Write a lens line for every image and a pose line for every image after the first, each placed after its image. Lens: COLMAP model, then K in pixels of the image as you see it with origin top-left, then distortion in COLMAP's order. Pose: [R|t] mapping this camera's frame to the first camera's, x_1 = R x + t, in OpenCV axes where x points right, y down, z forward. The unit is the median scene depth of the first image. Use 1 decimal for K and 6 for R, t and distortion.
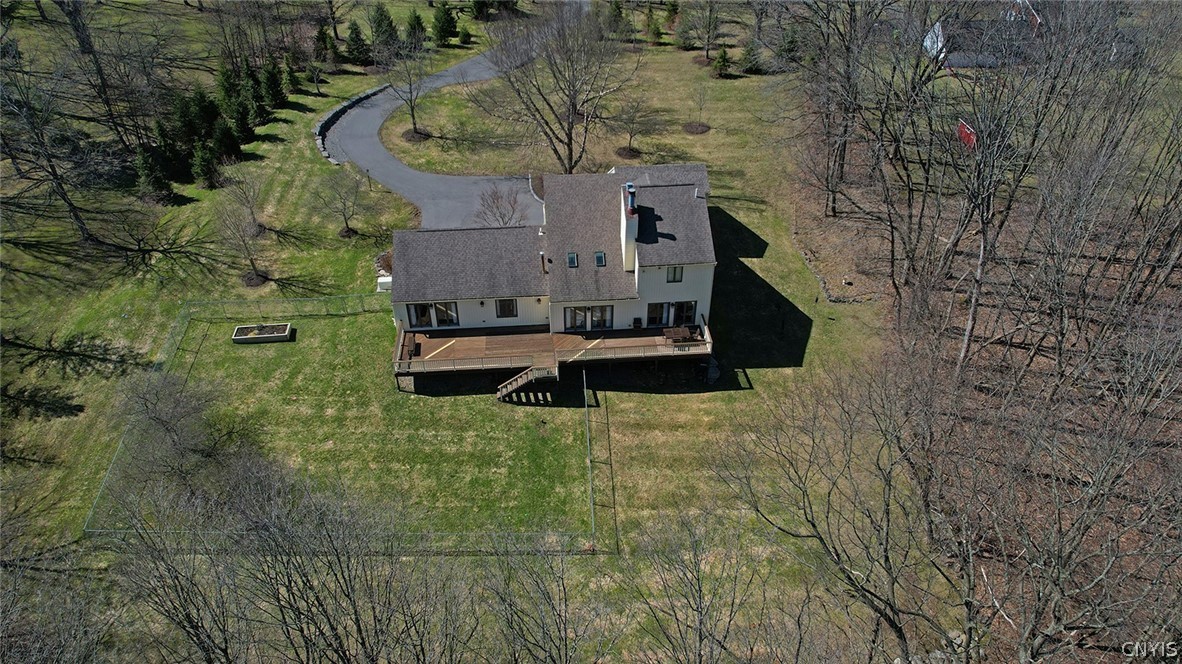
lens RADIAL K [[752.9, 0, 591.0], [0, 752.9, 332.0], [0, 0, 1]] dist [-0.065393, 0.055255]
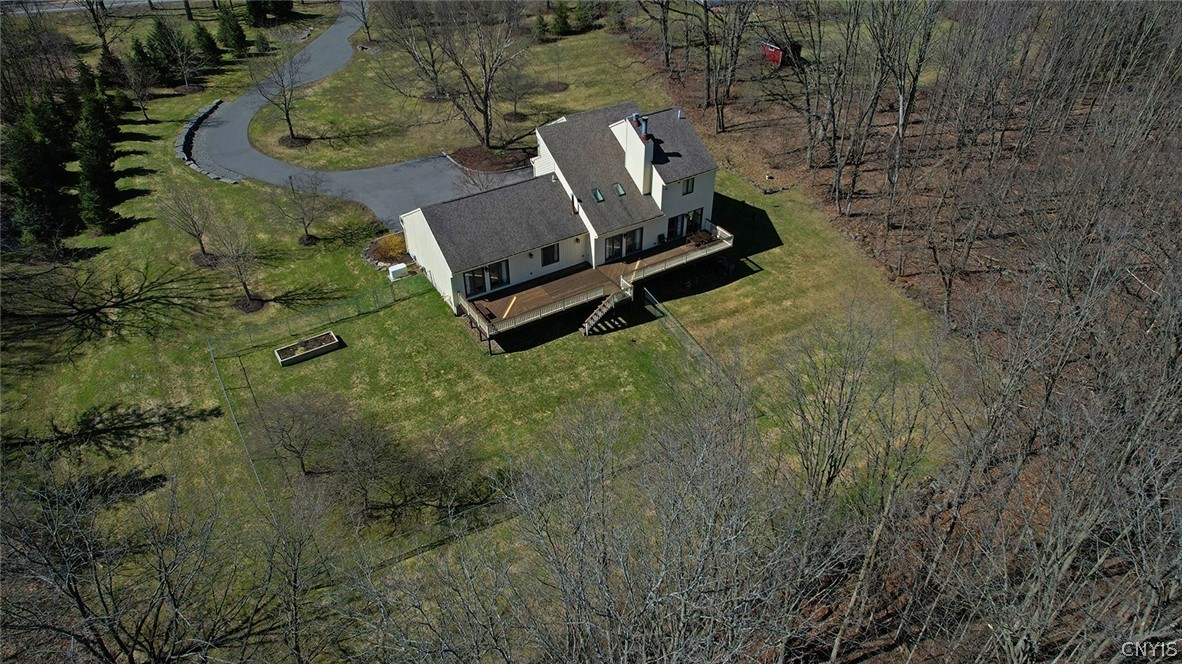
lens RADIAL K [[752.9, 0, 591.0], [0, 752.9, 332.0], [0, 0, 1]] dist [-0.065393, 0.055255]
pose [[0.887939, -0.278348, 0.366177, -0.476195], [0.279183, 0.958836, 0.051867, 0.032893], [-0.365541, 0.056175, 0.929099, 0.016350]]
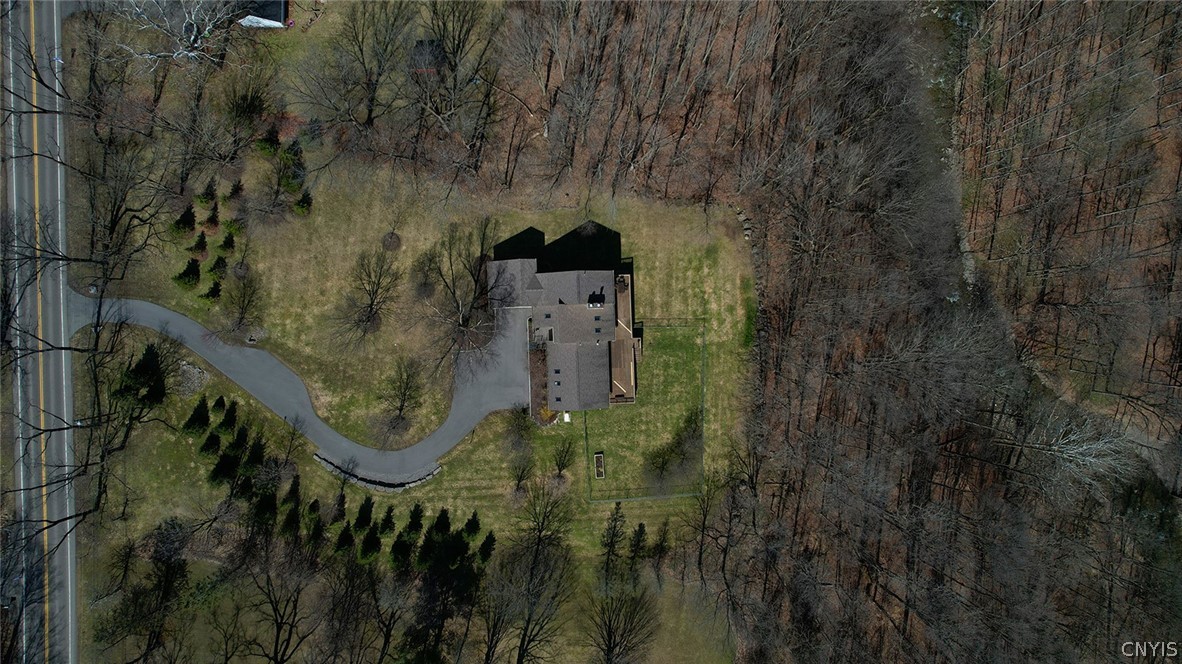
lens RADIAL K [[752.9, 0, 591.0], [0, 752.9, 332.0], [0, 0, 1]] dist [-0.065393, 0.055255]
pose [[0.052249, -0.998508, -0.015871, 0.007084], [0.604566, 0.018977, 0.796329, -1.920160], [-0.794840, -0.051203, 0.604655, -0.368177]]
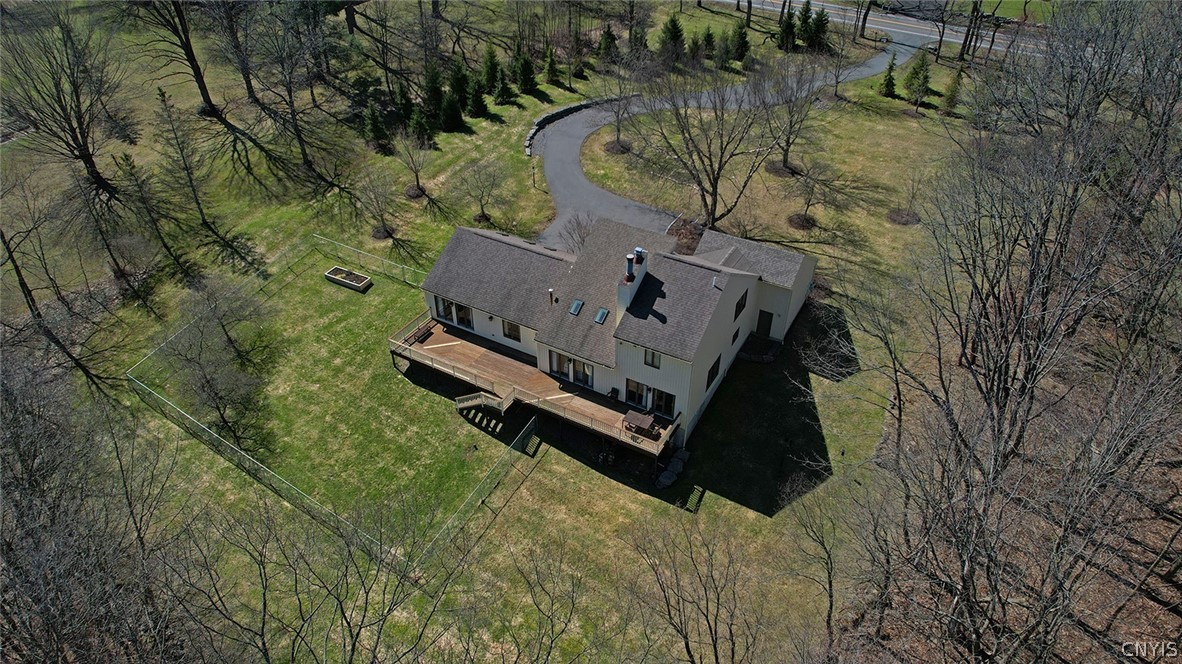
lens RADIAL K [[752.9, 0, 591.0], [0, 752.9, 332.0], [0, 0, 1]] dist [-0.065393, 0.055255]
pose [[0.822182, 0.343716, -0.453736, 0.435912], [-0.346353, 0.934651, 0.080418, -0.148606], [0.451726, 0.091034, 0.887500, 0.153798]]
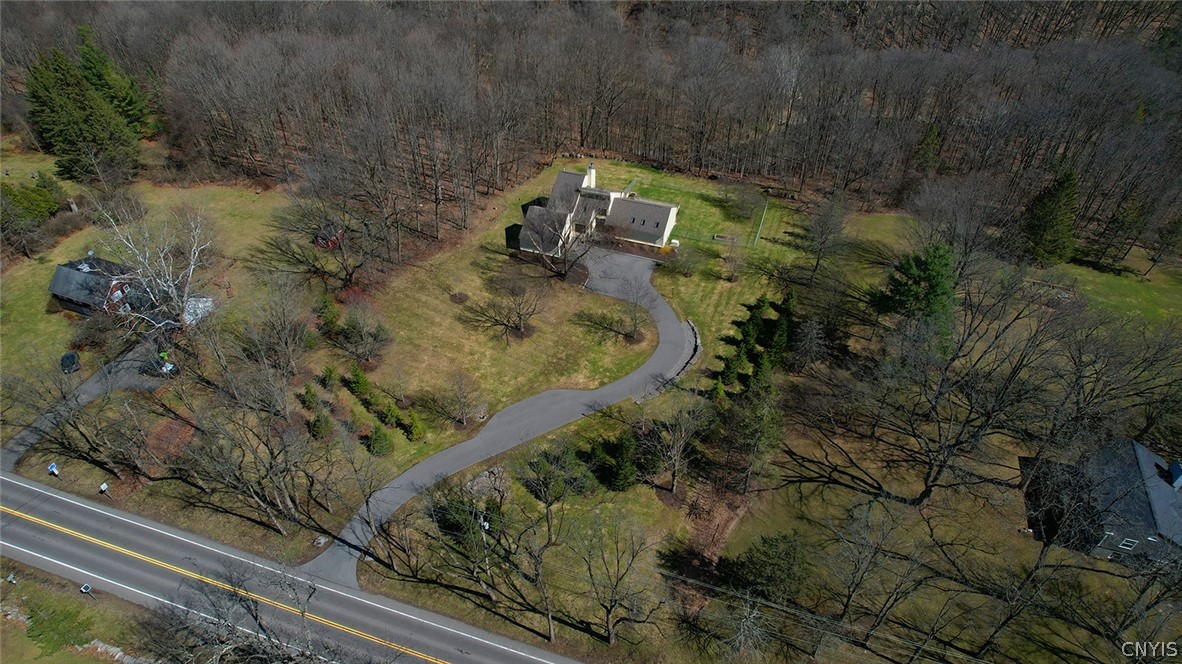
lens RADIAL K [[752.9, 0, 591.0], [0, 752.9, 332.0], [0, 0, 1]] dist [-0.065393, 0.055255]
pose [[-0.914809, -0.276937, 0.293992, -0.894220], [0.237344, 0.220349, 0.946105, -2.562406], [-0.326792, 0.935282, -0.135848, 1.857321]]
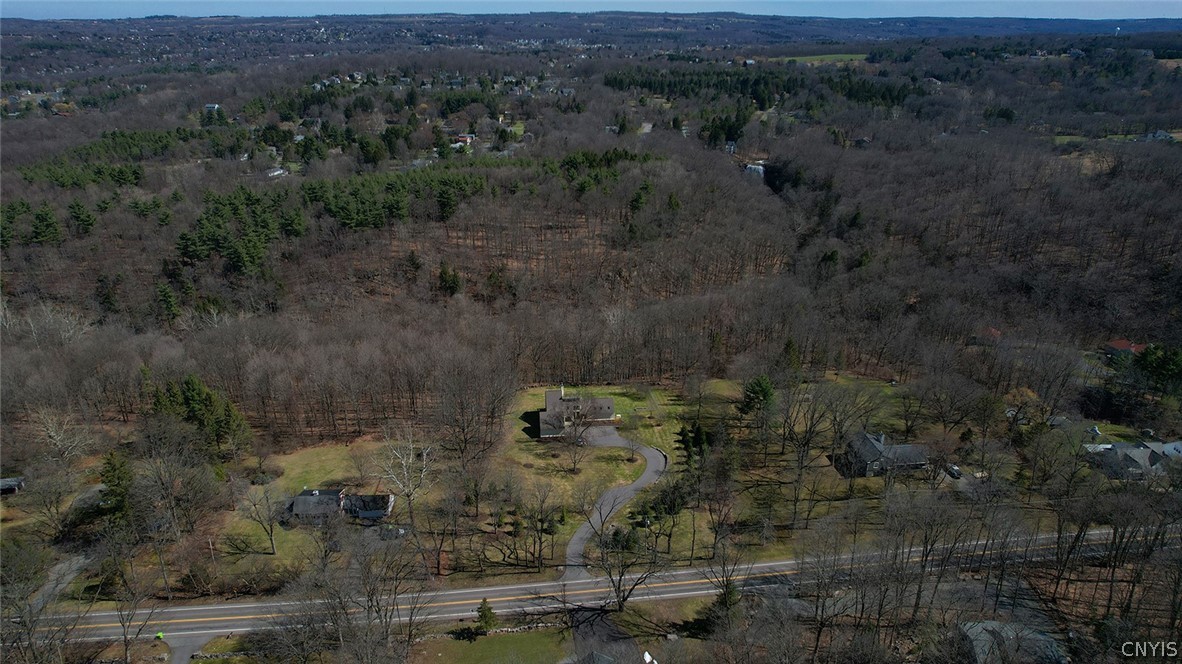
lens RADIAL K [[752.9, 0, 591.0], [0, 752.9, 332.0], [0, 0, 1]] dist [-0.065393, 0.055255]
pose [[-0.999923, -0.003099, -0.012035, -0.072515], [-0.011950, 0.505785, 0.862577, -4.391028], [0.003414, 0.862654, -0.505783, 3.034580]]
